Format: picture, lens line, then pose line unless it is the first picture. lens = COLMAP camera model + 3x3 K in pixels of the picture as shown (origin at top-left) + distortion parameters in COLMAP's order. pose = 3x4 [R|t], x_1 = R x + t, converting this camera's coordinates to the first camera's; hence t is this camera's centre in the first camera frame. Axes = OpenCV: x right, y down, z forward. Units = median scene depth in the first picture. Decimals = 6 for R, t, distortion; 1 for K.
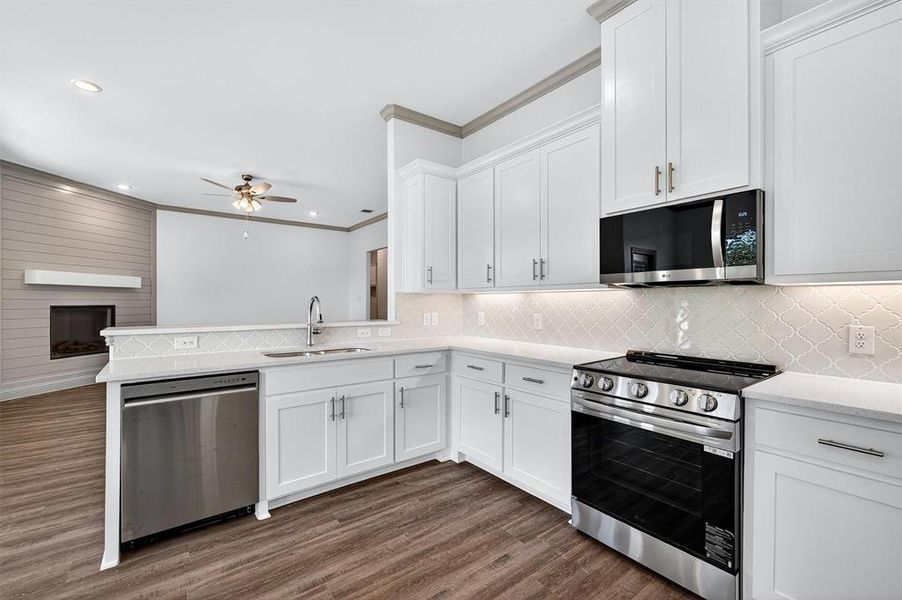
lens RADIAL K [[381.6, 0, 456.1], [0, 381.6, 302.1], [0, 0, 1]] dist [0.001372, 0.000342]
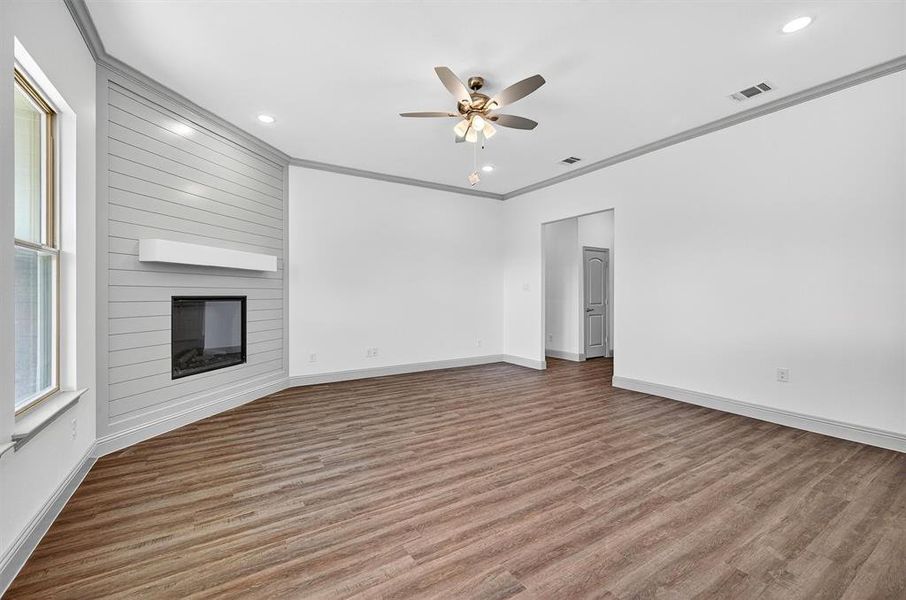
lens RADIAL K [[377.0, 0, 456.7], [0, 377.0, 296.4], [0, 0, 1]] dist [-0.001360, -0.000397]
pose [[0.997457, -0.006181, -0.071006, -0.494987], [0.006279, 0.999980, 0.001160, 0.010989], [0.070997, -0.001603, 0.997475, 0.369191]]
